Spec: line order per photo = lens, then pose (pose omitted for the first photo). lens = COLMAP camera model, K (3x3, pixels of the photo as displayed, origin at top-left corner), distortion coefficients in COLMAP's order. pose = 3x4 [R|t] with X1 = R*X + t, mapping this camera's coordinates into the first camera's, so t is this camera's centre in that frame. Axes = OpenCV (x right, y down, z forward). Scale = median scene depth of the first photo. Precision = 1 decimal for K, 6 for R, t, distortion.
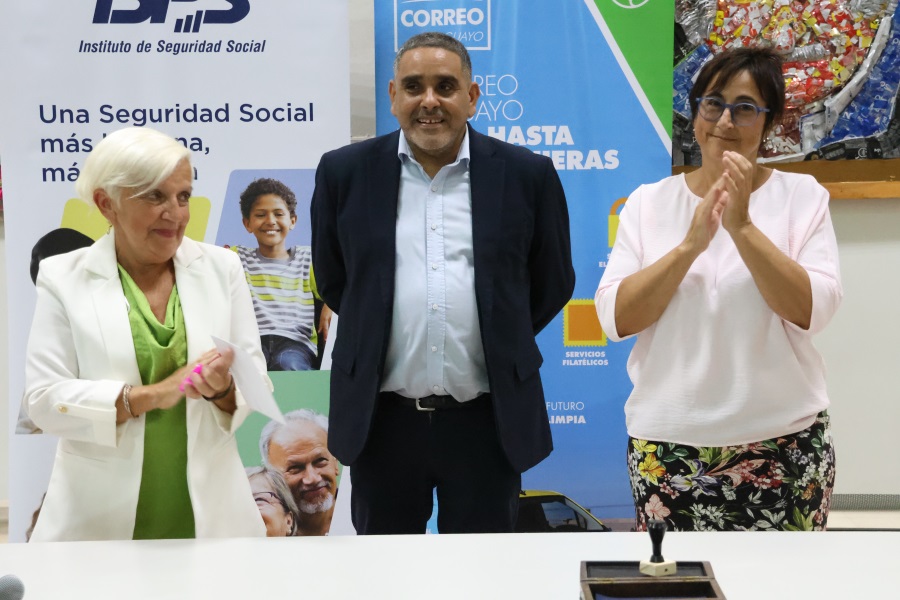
lens RADIAL K [[1815.6, 0, 457.9], [0, 1815.6, 311.2], [0, 0, 1]] dist [0.287517, 0.000000]
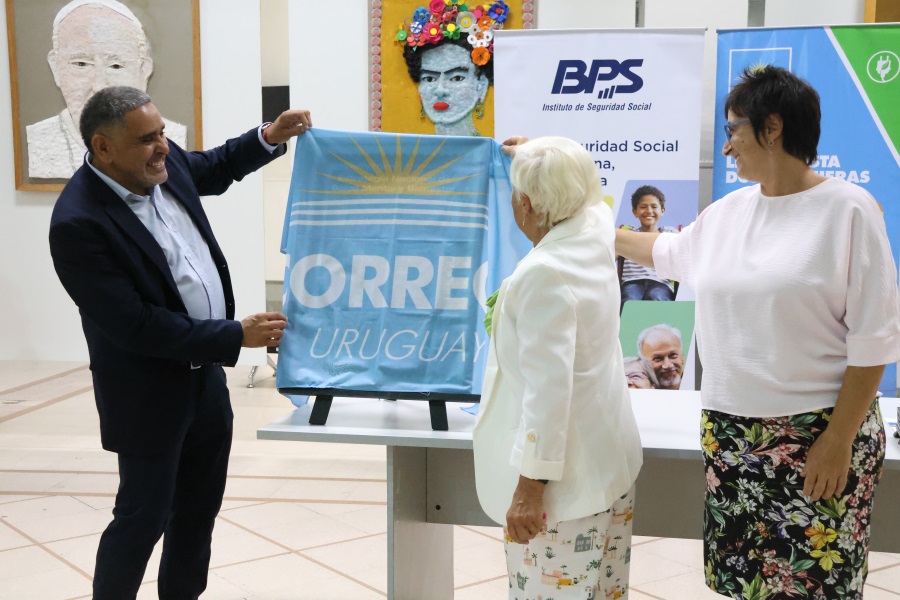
lens RADIAL K [[1206.2, 0, 449.1], [0, 1206.2, 304.4], [0, 0, 1]] dist [0.097678, 0.000000]
pose [[0.985651, 0.037687, -0.164537, -0.097882], [-0.032962, 0.998965, 0.031355, 0.007586], [0.165548, -0.025482, 0.985872, -0.129542]]
